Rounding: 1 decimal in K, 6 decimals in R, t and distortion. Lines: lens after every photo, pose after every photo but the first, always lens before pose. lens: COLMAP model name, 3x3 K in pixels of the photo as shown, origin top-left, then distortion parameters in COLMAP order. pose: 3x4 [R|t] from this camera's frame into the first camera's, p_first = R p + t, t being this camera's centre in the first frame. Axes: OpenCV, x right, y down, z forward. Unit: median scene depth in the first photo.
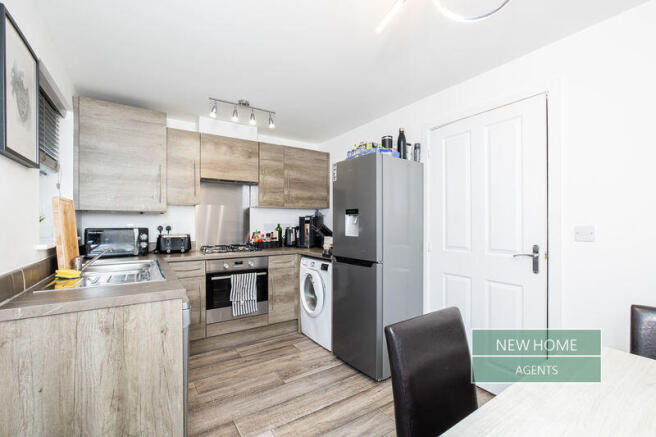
lens RADIAL K [[287.7, 0, 328.9], [0, 287.7, 222.4], [0, 0, 1]] dist [-0.000222, 0.000061]
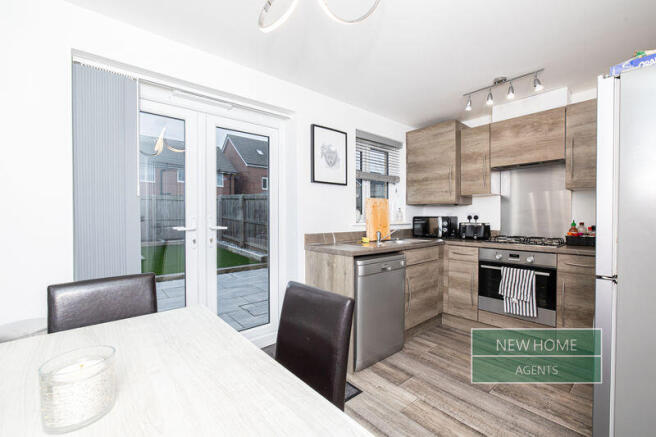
lens RADIAL K [[281.3, 0, 328.0], [0, 281.3, 218.5], [0, 0, 1]] dist [-0.000141, -0.000003]
pose [[0.118033, 0.007923, -0.992978, 0.522751], [0.000739, 0.999967, 0.008066, 0.017597], [0.993009, -0.001686, 0.118023, 0.340561]]
